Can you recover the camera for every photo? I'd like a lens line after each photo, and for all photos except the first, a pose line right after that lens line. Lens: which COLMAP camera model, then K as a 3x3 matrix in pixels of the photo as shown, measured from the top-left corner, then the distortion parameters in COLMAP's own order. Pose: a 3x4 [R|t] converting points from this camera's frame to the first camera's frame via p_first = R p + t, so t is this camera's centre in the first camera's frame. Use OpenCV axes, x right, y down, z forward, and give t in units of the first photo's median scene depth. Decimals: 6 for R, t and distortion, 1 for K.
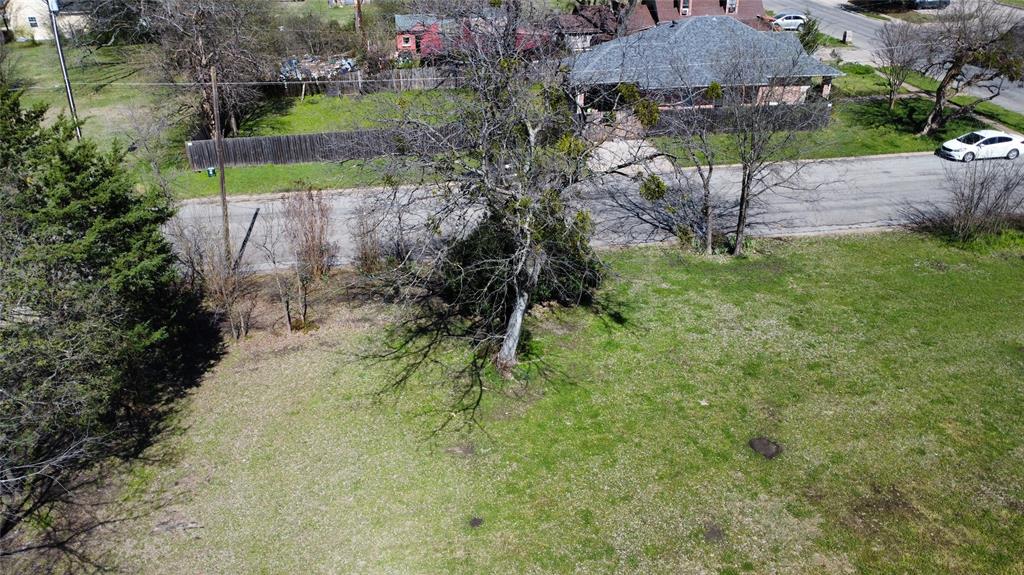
lens RADIAL K [[742.2, 0, 510.8], [0, 742.2, 285.4], [0, 0, 1]] dist [-0.029265, -0.001802]
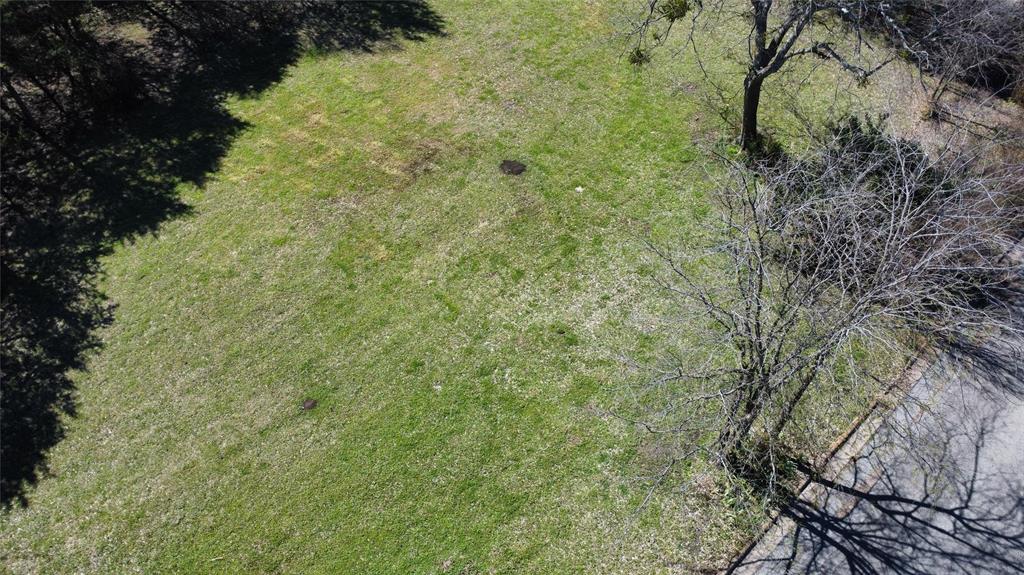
lens RADIAL K [[742.2, 0, 511.5], [0, 742.2, 290.2], [0, 0, 1]] dist [-0.029265, -0.001802]
pose [[-0.794539, 0.479393, -0.372681, 0.829463], [-0.276732, 0.260433, 0.924983, -0.797793], [0.540489, 0.838068, -0.074260, 1.160940]]
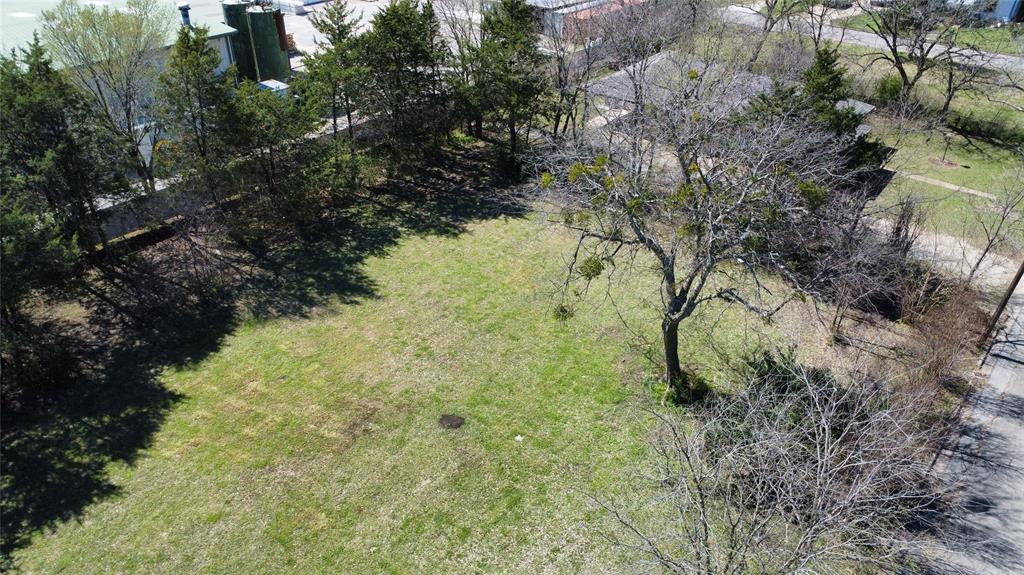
lens RADIAL K [[742.2, 0, 511.9], [0, 742.2, 287.4], [0, 0, 1]] dist [-0.029265, -0.001802]
pose [[-0.721079, 0.382762, -0.577528, 0.832644], [-0.318959, 0.556586, 0.767123, -0.826400], [0.615070, 0.737364, -0.279257, 1.145859]]
